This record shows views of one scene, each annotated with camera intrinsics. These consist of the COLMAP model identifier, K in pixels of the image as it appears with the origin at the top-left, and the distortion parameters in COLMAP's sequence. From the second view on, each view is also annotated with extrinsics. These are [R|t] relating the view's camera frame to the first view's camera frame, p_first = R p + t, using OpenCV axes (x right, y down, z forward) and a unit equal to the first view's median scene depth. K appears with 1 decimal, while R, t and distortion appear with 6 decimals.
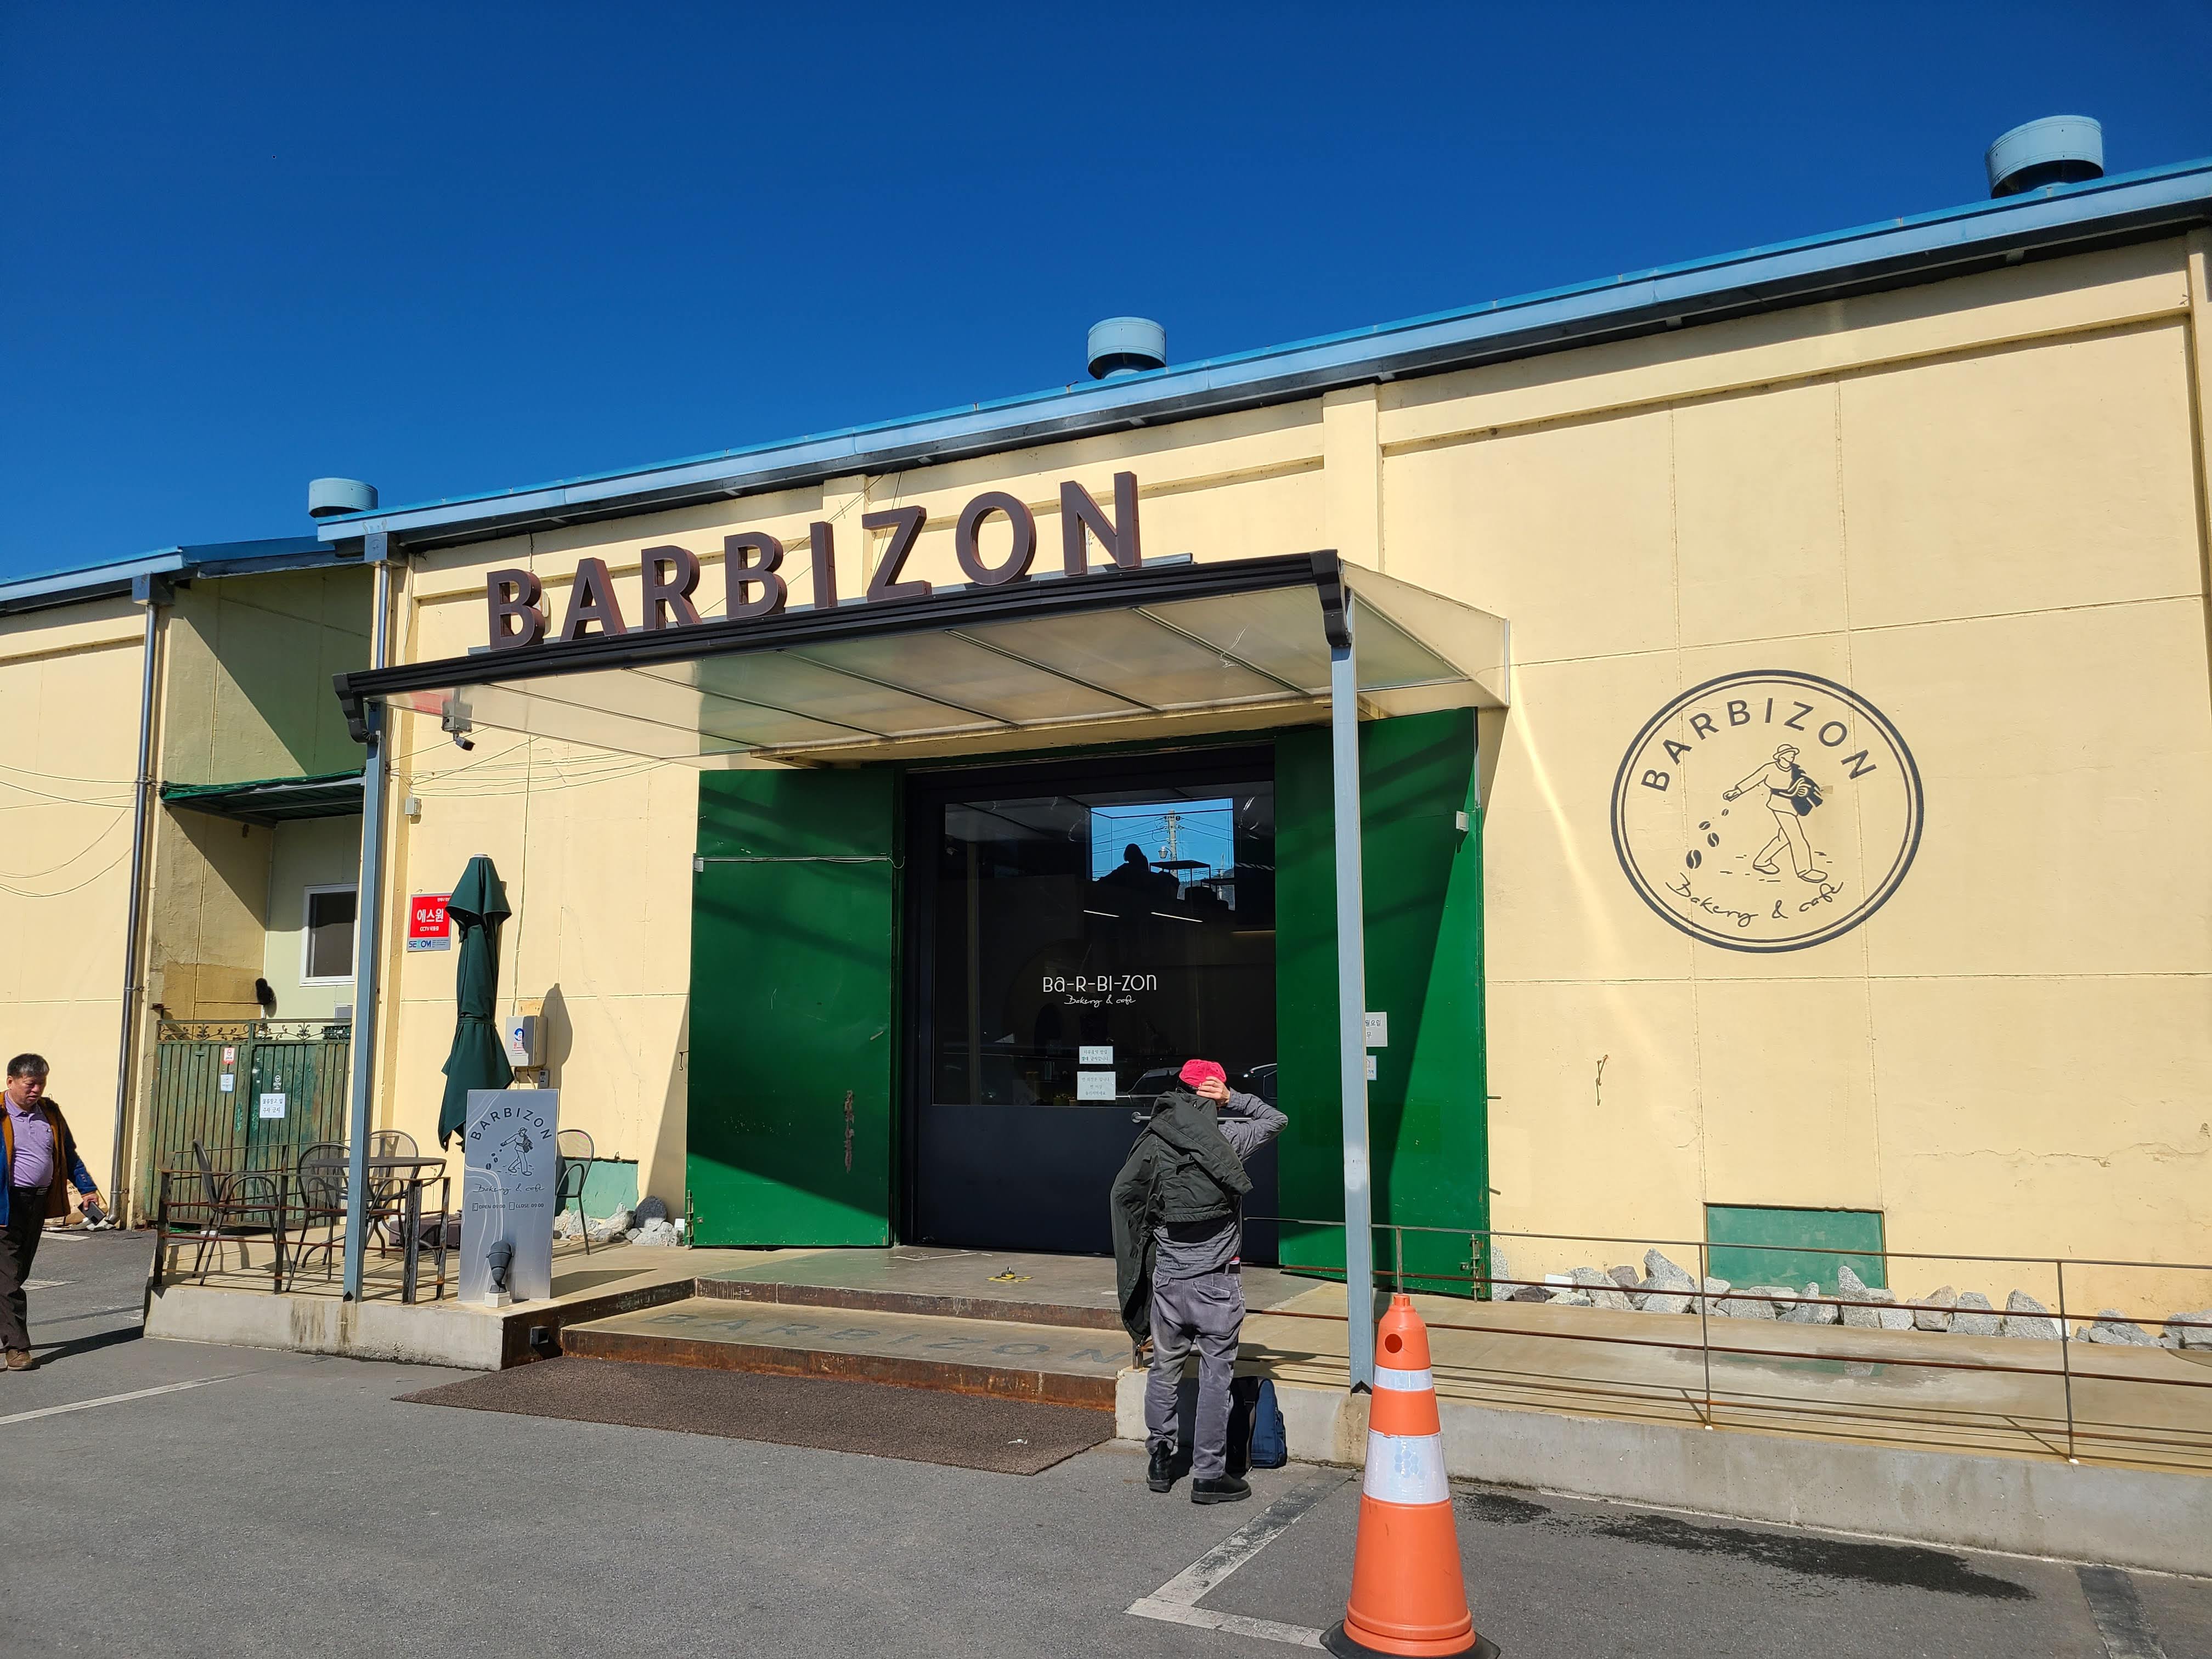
lens RADIAL K [[1683.2, 0, 1105.2], [0, 1683.2, 842.5], [0, 0, 1]] dist [0.044991, -0.050792]
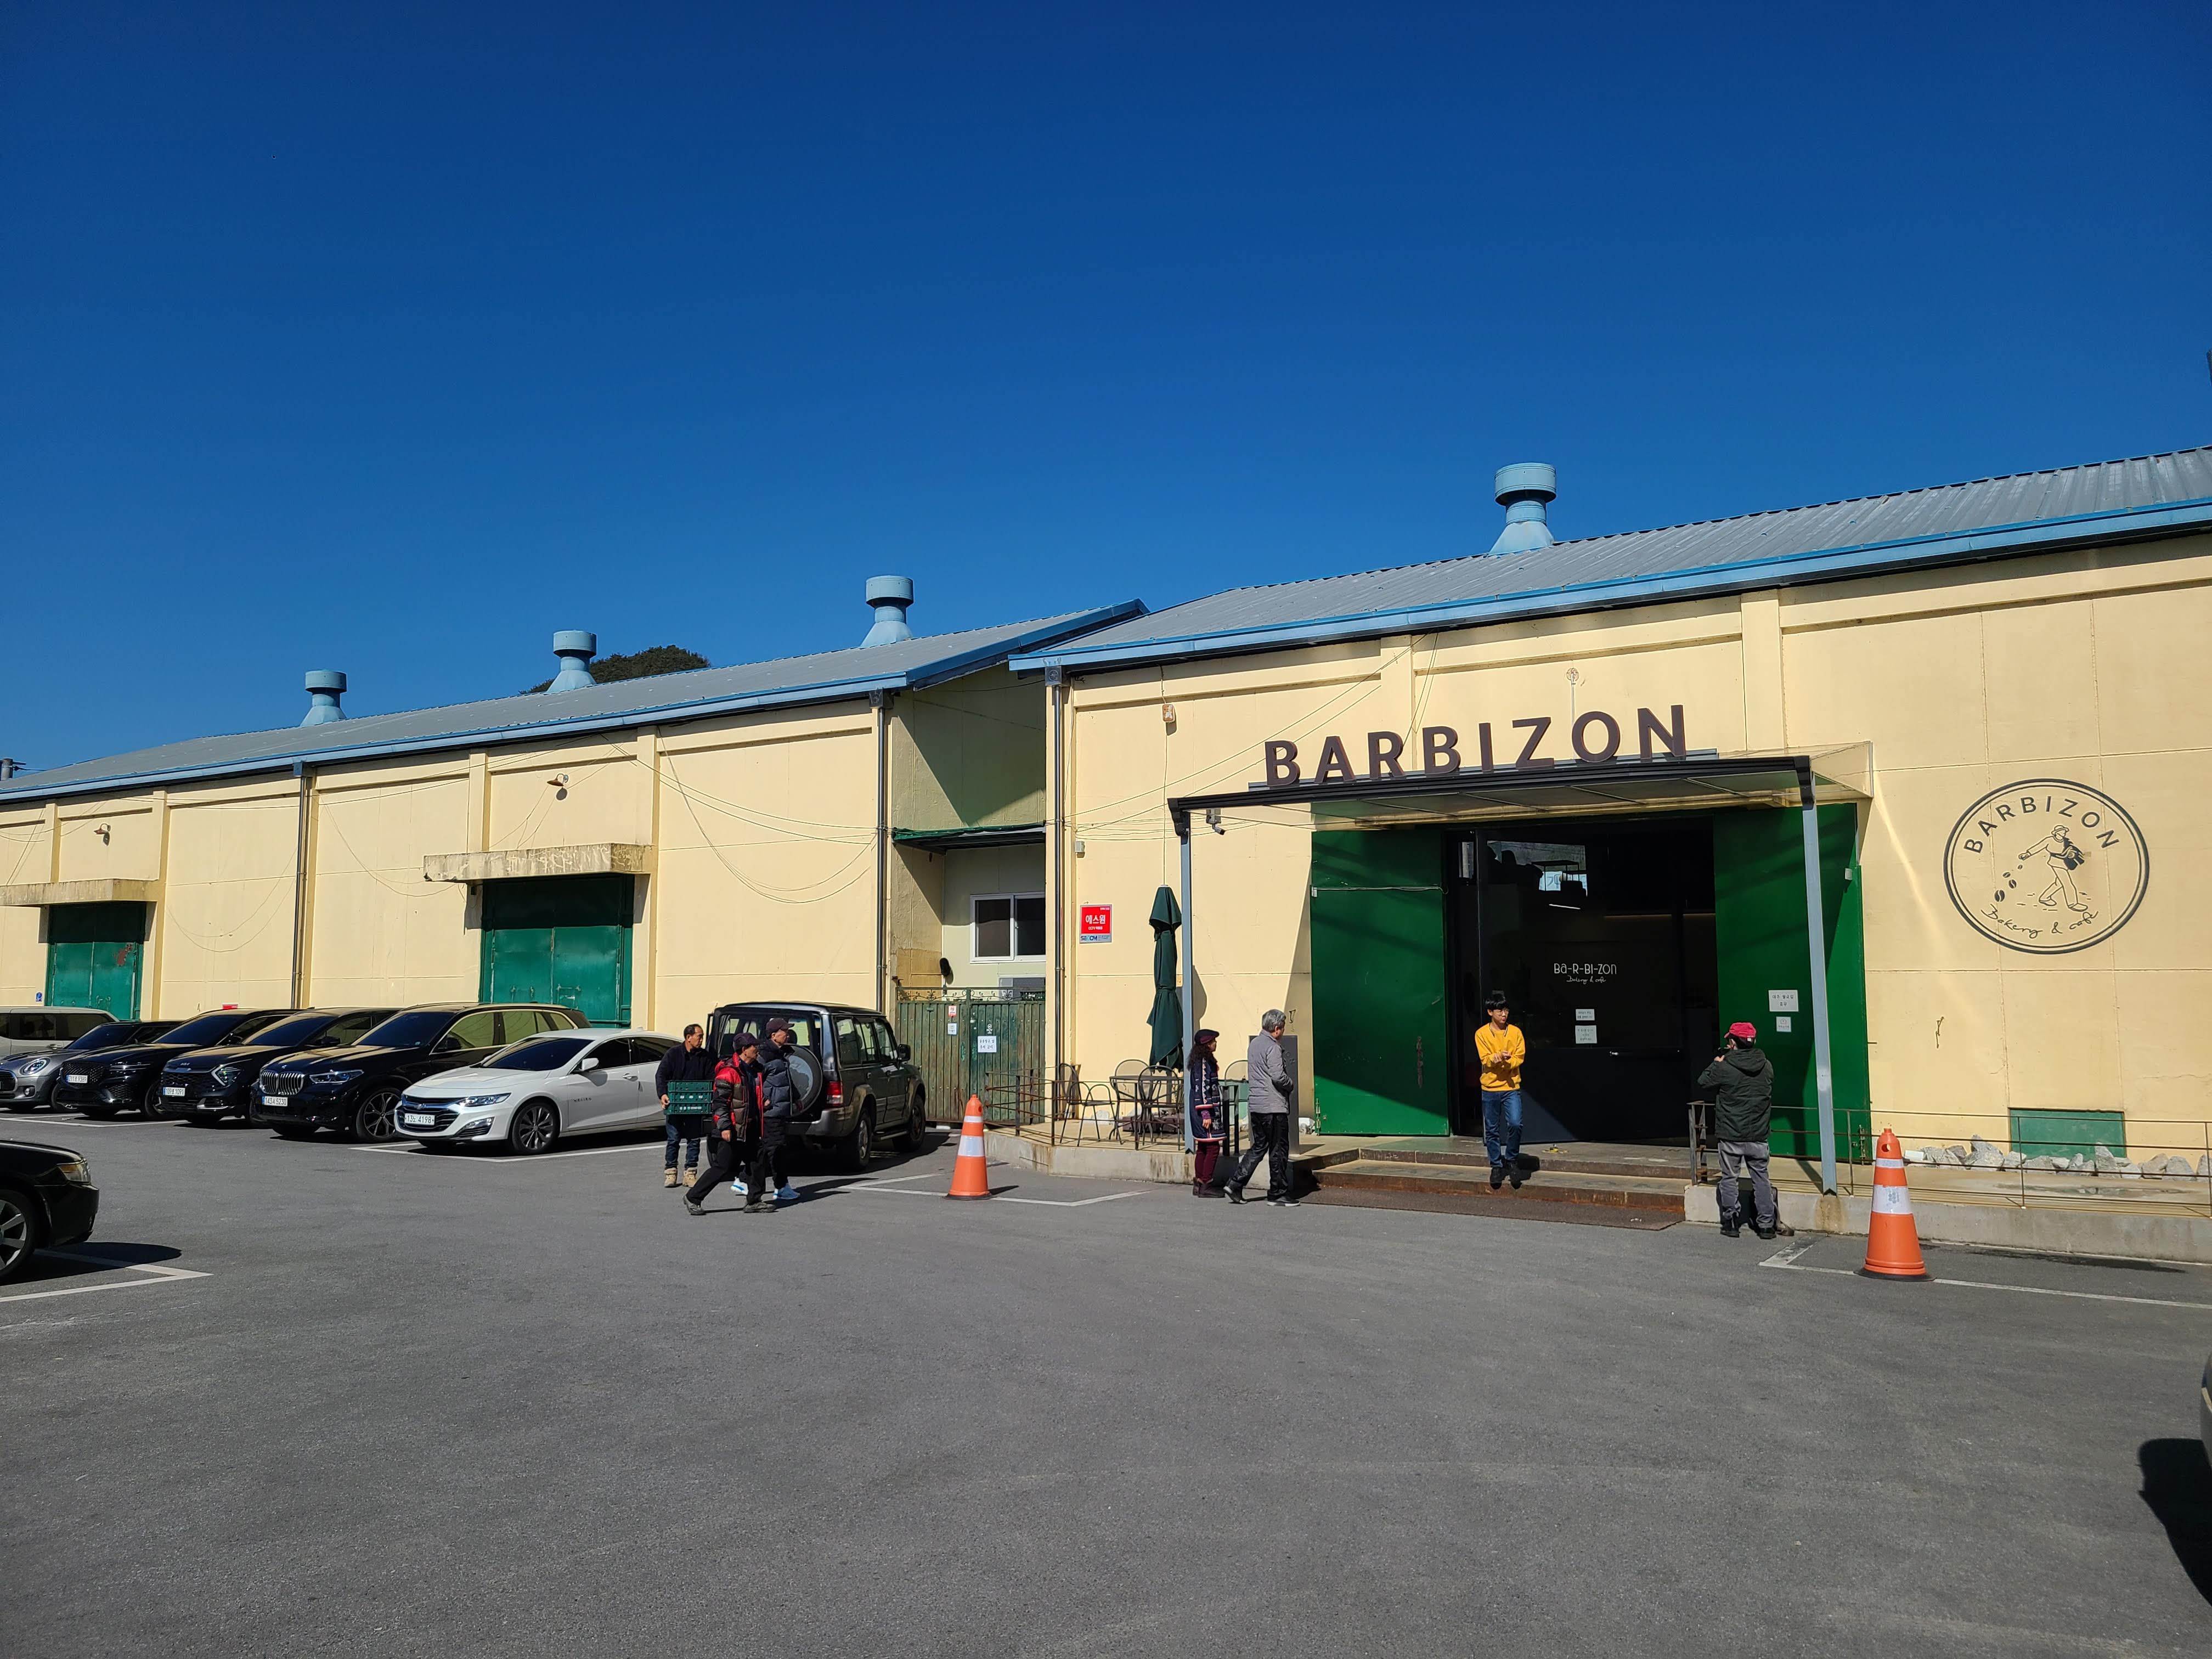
lens RADIAL K [[1683.2, 0, 1096.5], [0, 1683.2, 821.8], [0, 0, 1]] dist [0.044991, -0.050792]
pose [[0.991609, -0.014061, -0.128508, -0.285209], [0.016659, 0.999678, 0.019166, -0.102031], [0.128198, -0.021146, 0.991523, -0.686156]]
